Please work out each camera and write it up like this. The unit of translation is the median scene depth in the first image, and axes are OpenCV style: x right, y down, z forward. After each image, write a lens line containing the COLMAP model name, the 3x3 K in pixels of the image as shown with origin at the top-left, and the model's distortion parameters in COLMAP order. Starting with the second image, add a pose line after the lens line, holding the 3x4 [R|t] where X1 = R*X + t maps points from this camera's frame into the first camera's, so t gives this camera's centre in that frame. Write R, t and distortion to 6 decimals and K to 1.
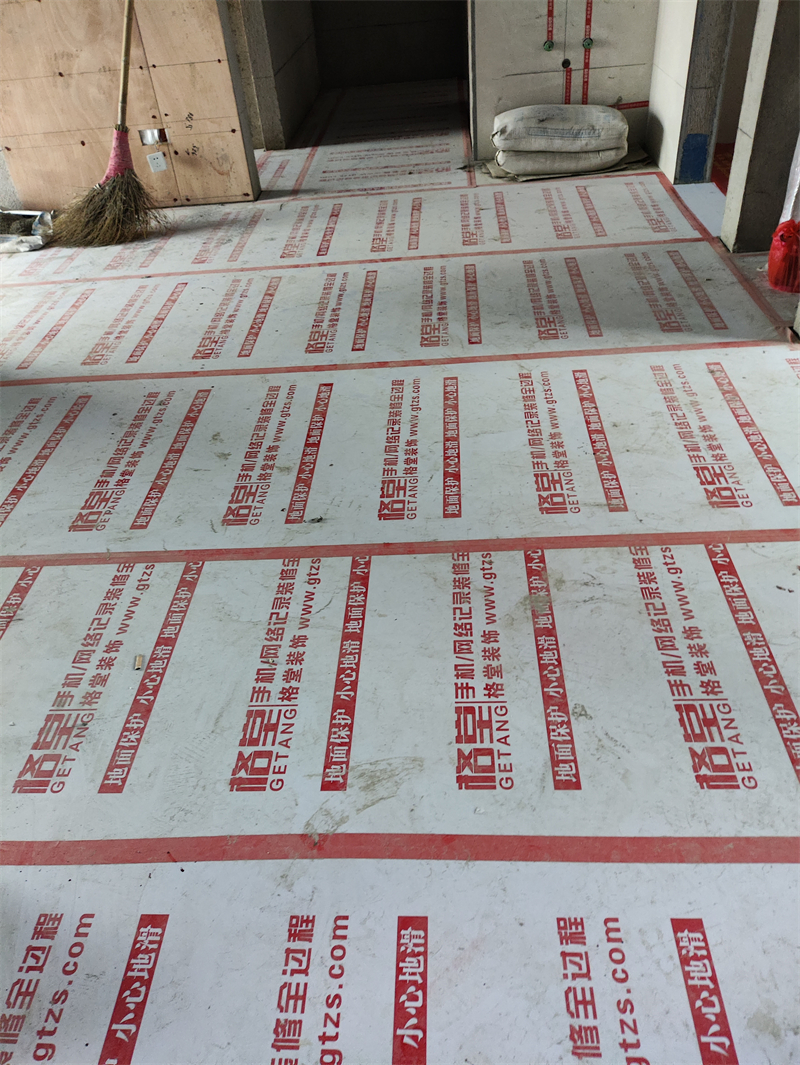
lens RADIAL K [[780.1, 0, 398.0], [0, 780.1, 512.2], [0, 0, 1]] dist [0.046798, -0.057846]
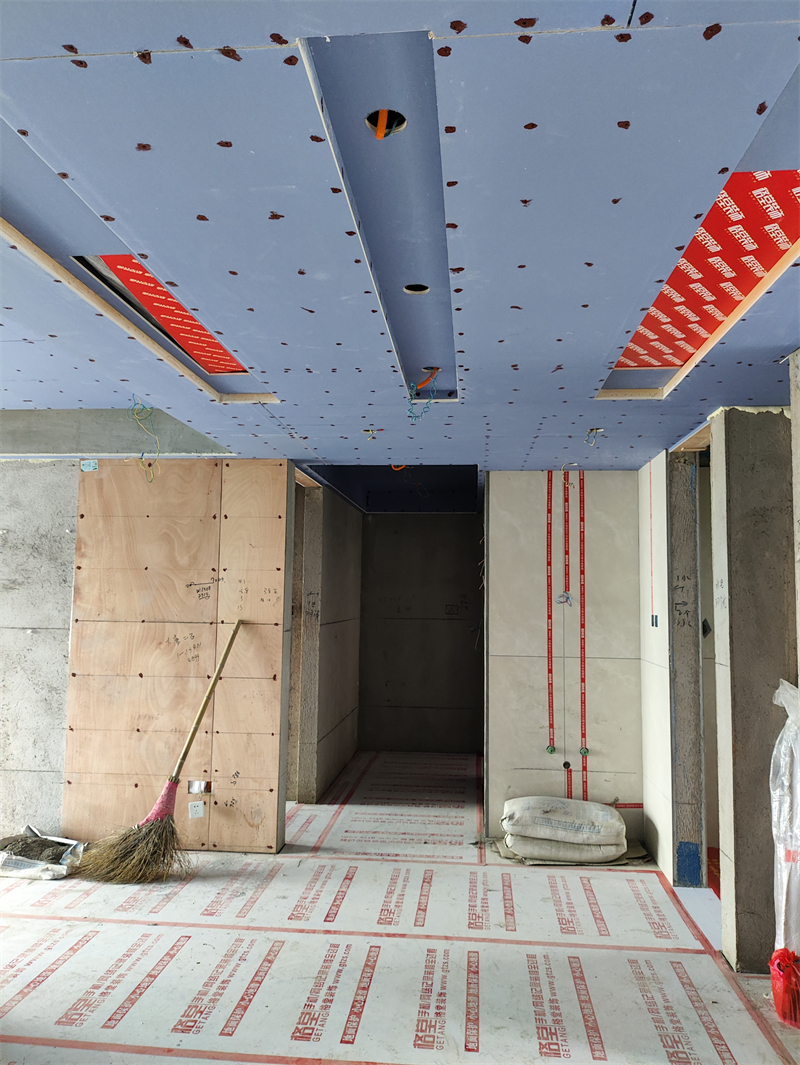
lens RADIAL K [[780.1, 0, 412.5], [0, 780.1, 530.9], [0, 0, 1]] dist [0.046798, -0.057846]
pose [[0.994485, 0.092961, -0.048565, 0.015061], [-0.101267, 0.730528, -0.675333, -0.025156], [-0.027301, 0.676526, 0.735912, -0.108376]]
